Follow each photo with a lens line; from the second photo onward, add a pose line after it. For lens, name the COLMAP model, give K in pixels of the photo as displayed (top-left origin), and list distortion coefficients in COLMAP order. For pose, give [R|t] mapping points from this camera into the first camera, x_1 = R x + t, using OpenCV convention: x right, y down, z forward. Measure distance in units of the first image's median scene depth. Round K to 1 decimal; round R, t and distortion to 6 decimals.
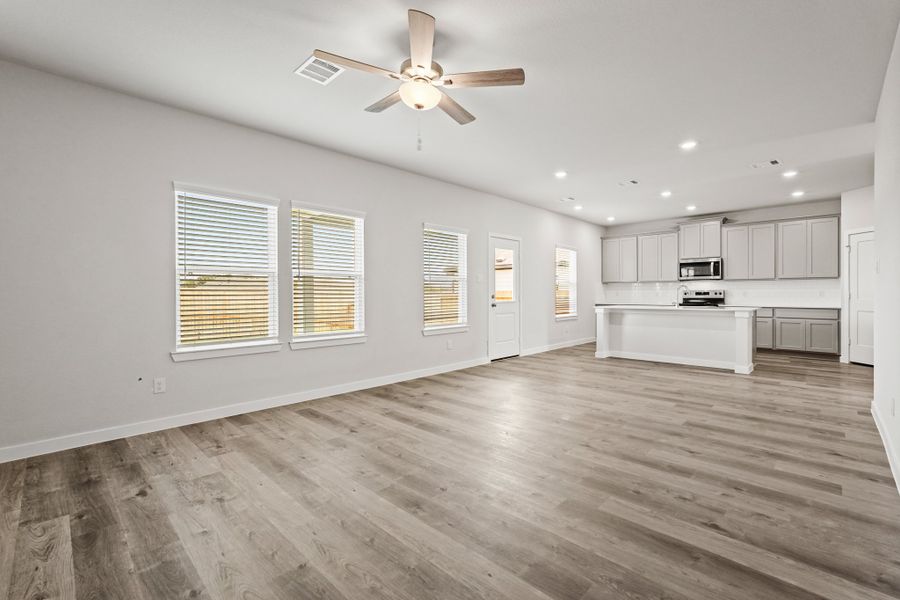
lens RADIAL K [[393.0, 0, 448.6], [0, 393.0, 302.2], [0, 0, 1]] dist [-0.009834, 0.000874]
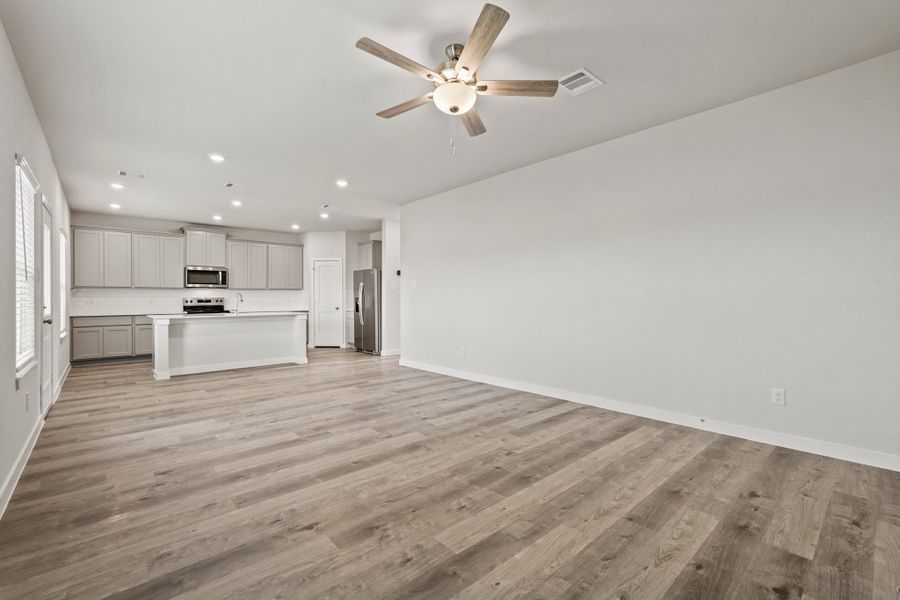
lens RADIAL K [[393.0, 0, 448.6], [0, 393.0, 302.2], [0, 0, 1]] dist [-0.009834, 0.000874]
pose [[0.075242, -0.004575, 0.997155, -0.404105], [0.026184, 0.999654, 0.002611, -0.006392], [-0.996822, 0.025913, 0.075335, 0.358617]]
